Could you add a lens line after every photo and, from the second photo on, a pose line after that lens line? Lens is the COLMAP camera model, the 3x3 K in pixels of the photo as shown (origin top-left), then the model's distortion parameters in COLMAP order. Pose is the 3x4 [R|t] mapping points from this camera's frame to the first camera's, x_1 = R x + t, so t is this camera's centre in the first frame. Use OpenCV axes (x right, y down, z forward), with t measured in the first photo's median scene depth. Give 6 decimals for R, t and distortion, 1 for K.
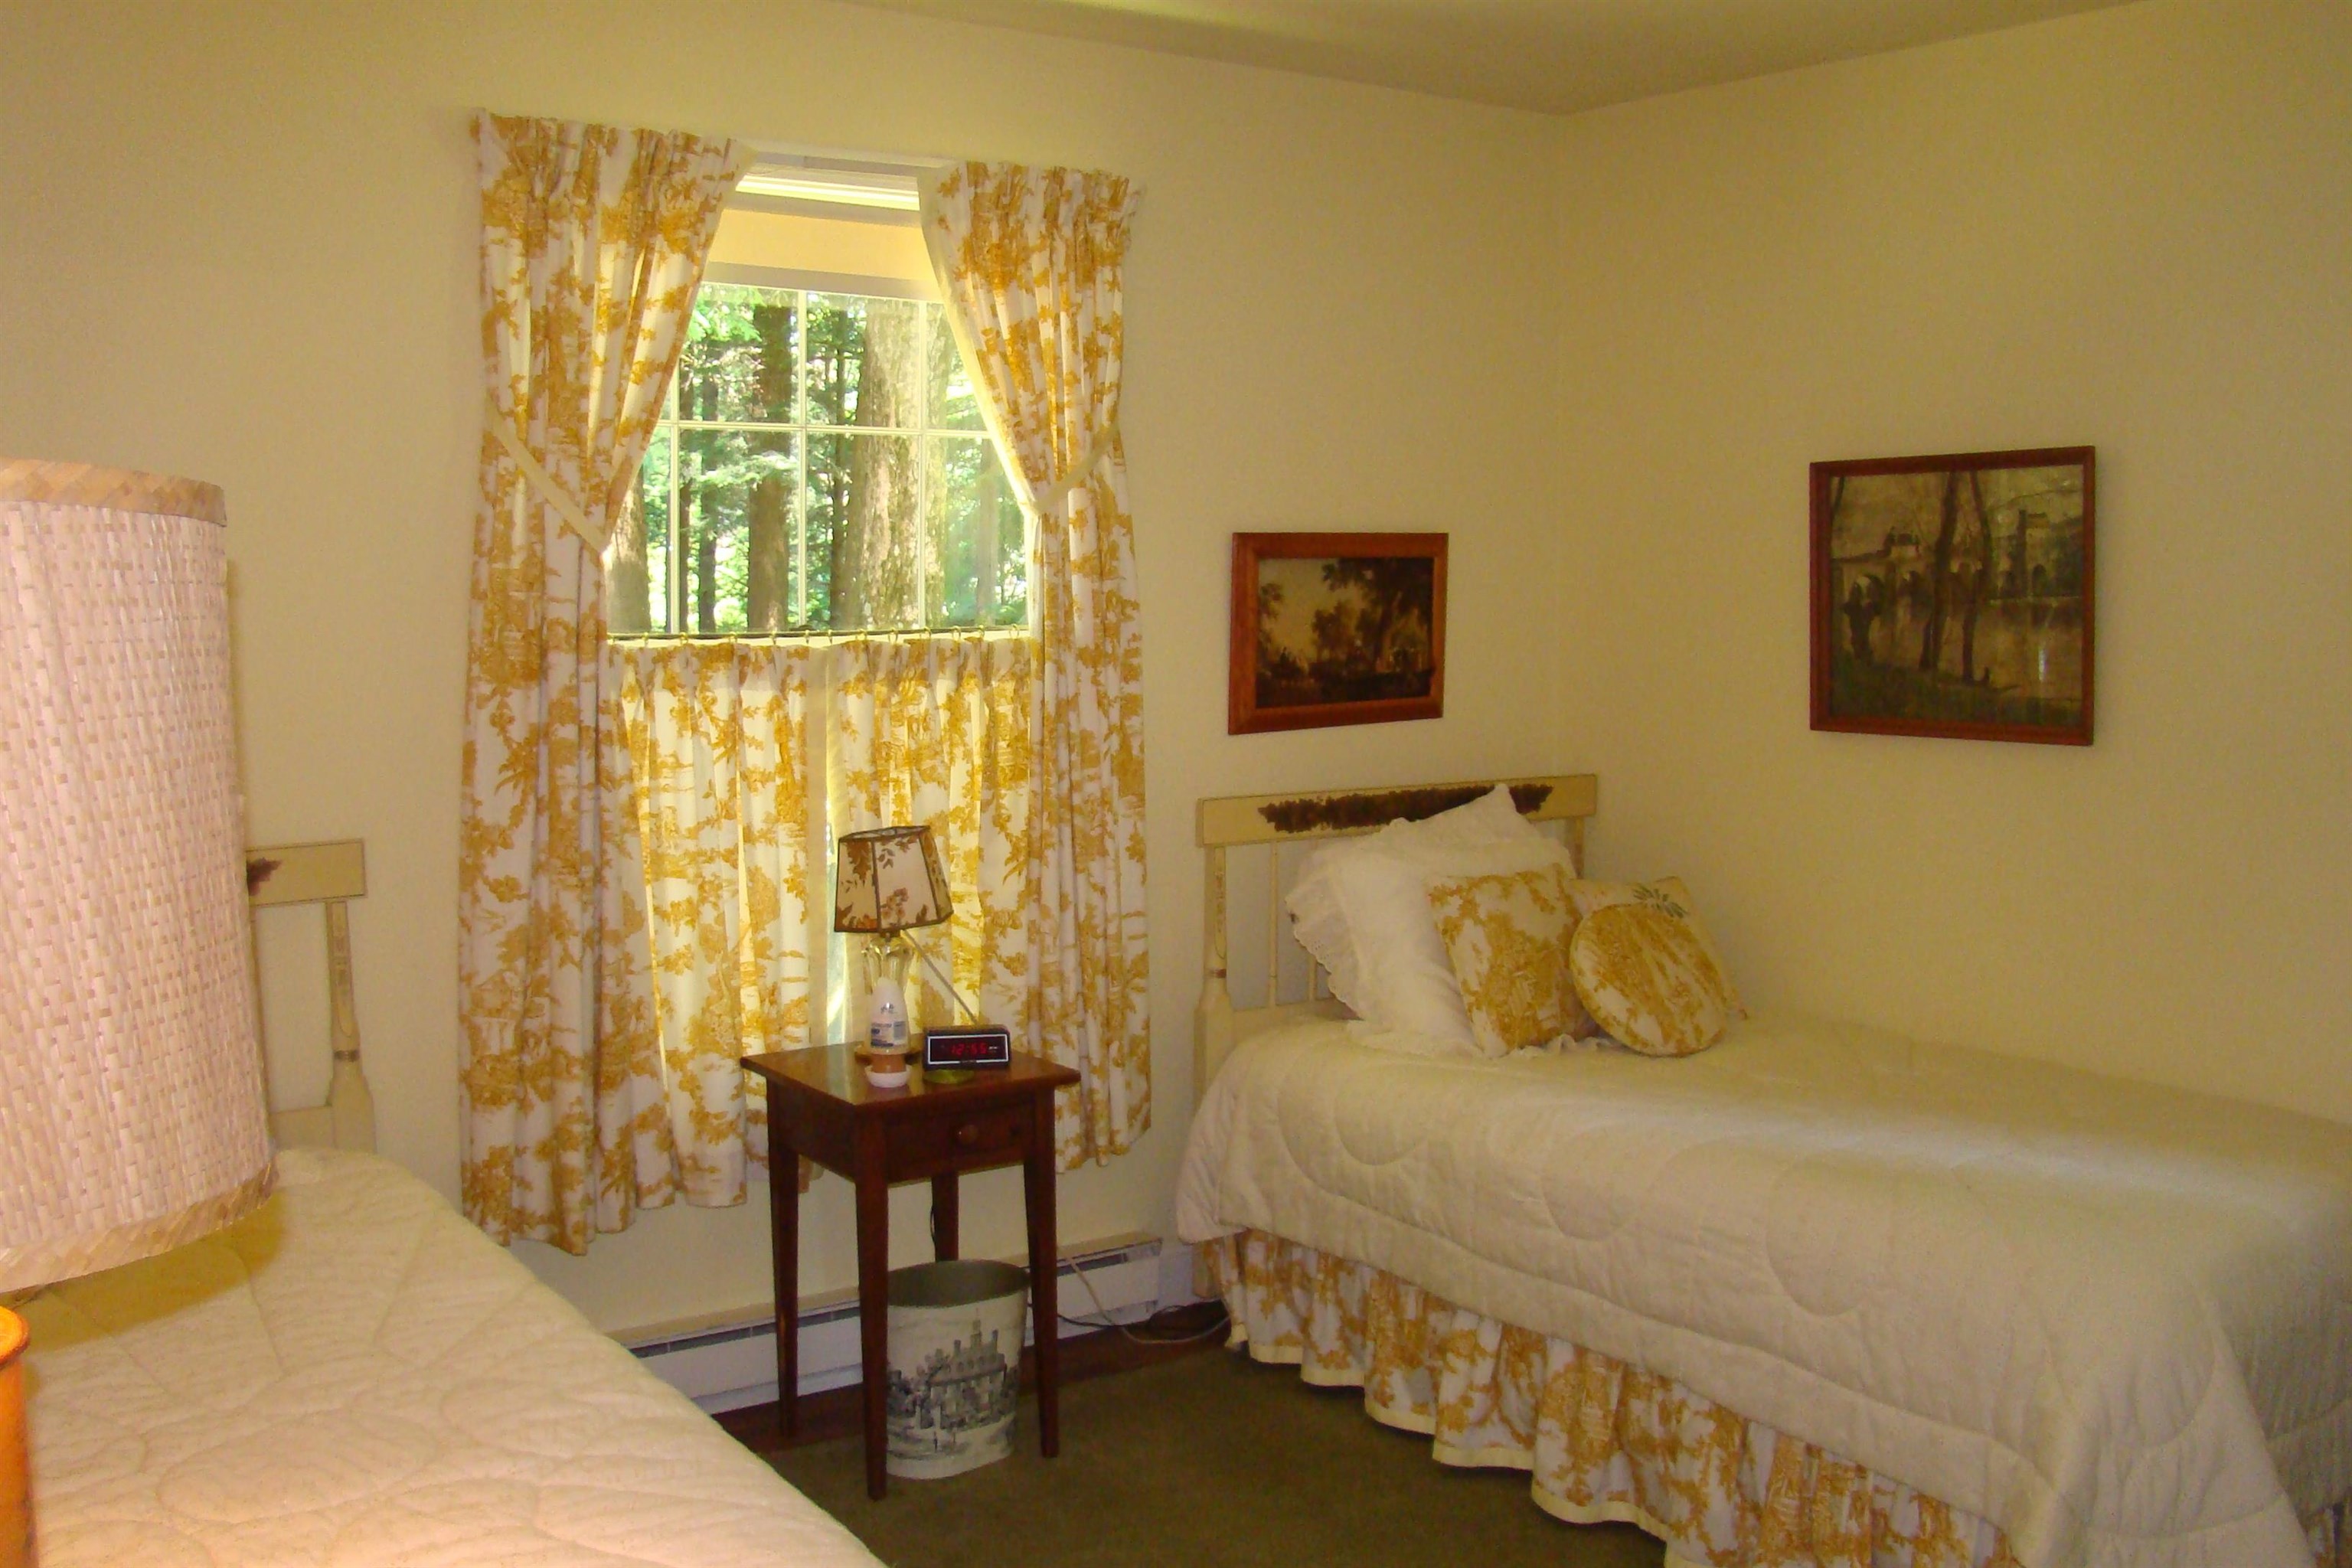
lens RADIAL K [[2183.2, 0, 1171.1], [0, 2183.2, 782.7], [0, 0, 1]] dist [-0.168650, 0.112243]
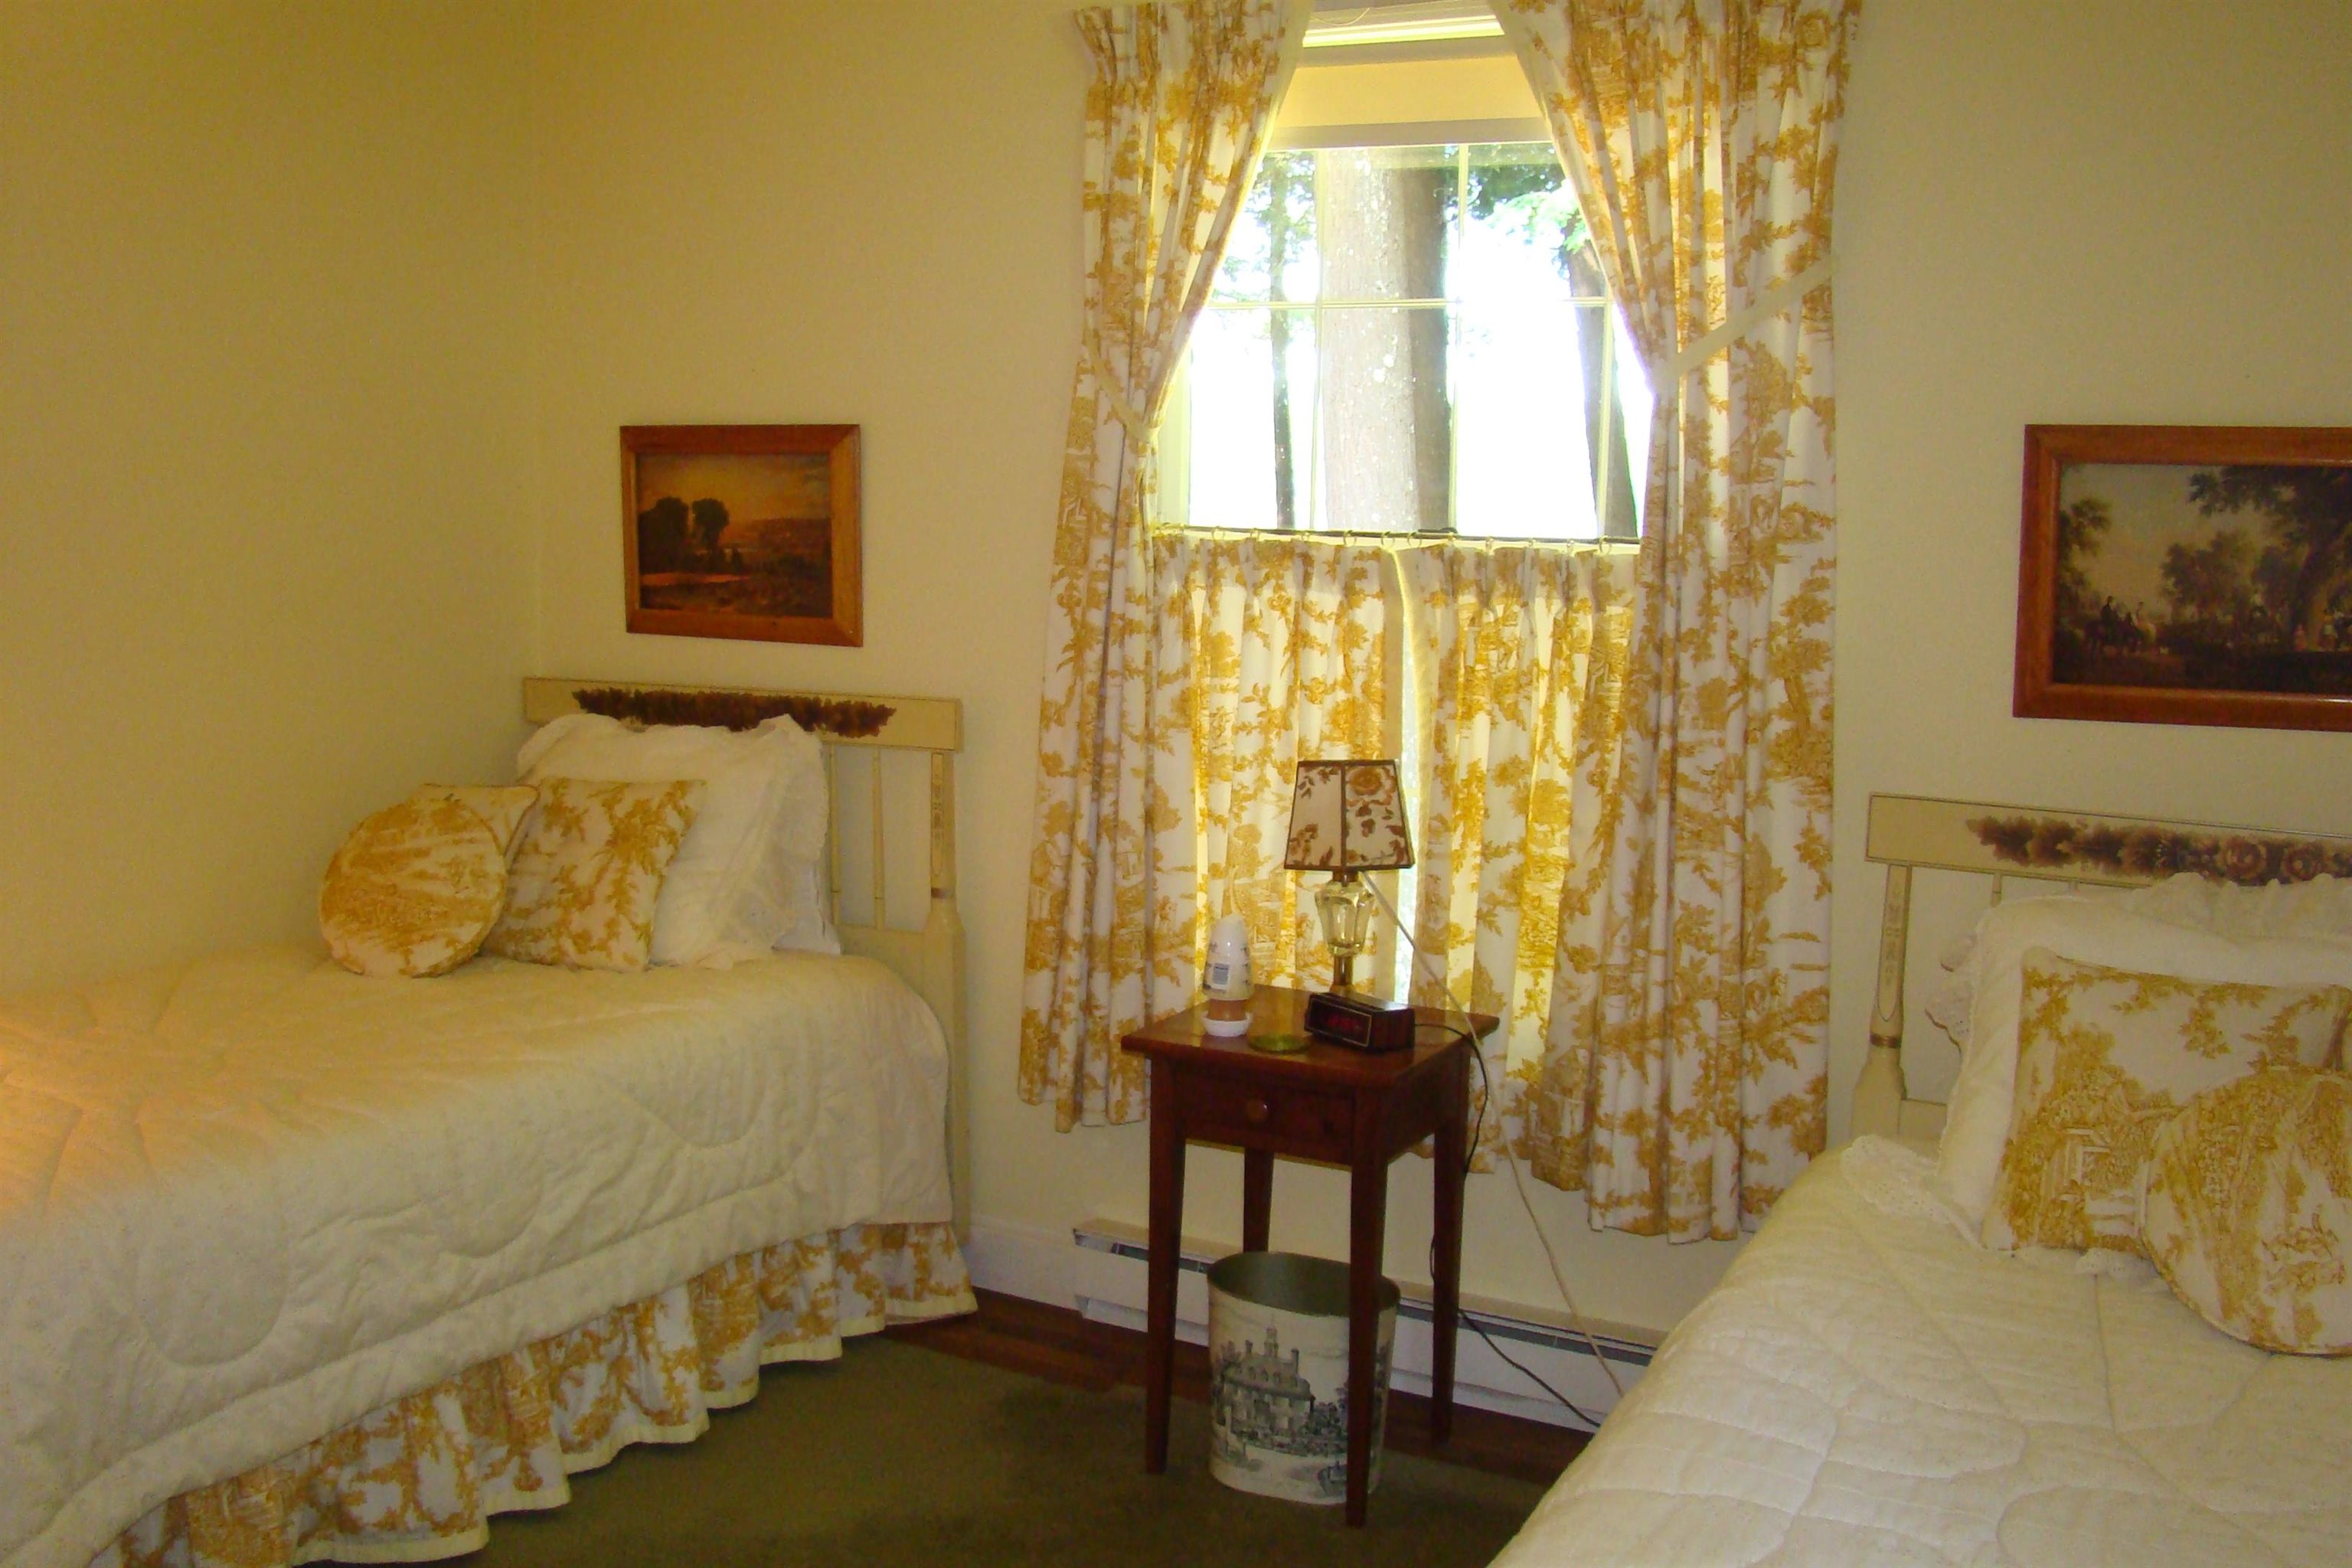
lens RADIAL K [[2183.2, 0, 1171.1], [0, 2183.2, 782.7], [0, 0, 1]] dist [-0.168650, 0.112243]
pose [[0.447572, 0.123783, -0.885639, 0.559204], [-0.110239, 0.990457, 0.082722, -0.030169], [0.887427, 0.060607, 0.456947, 0.493517]]
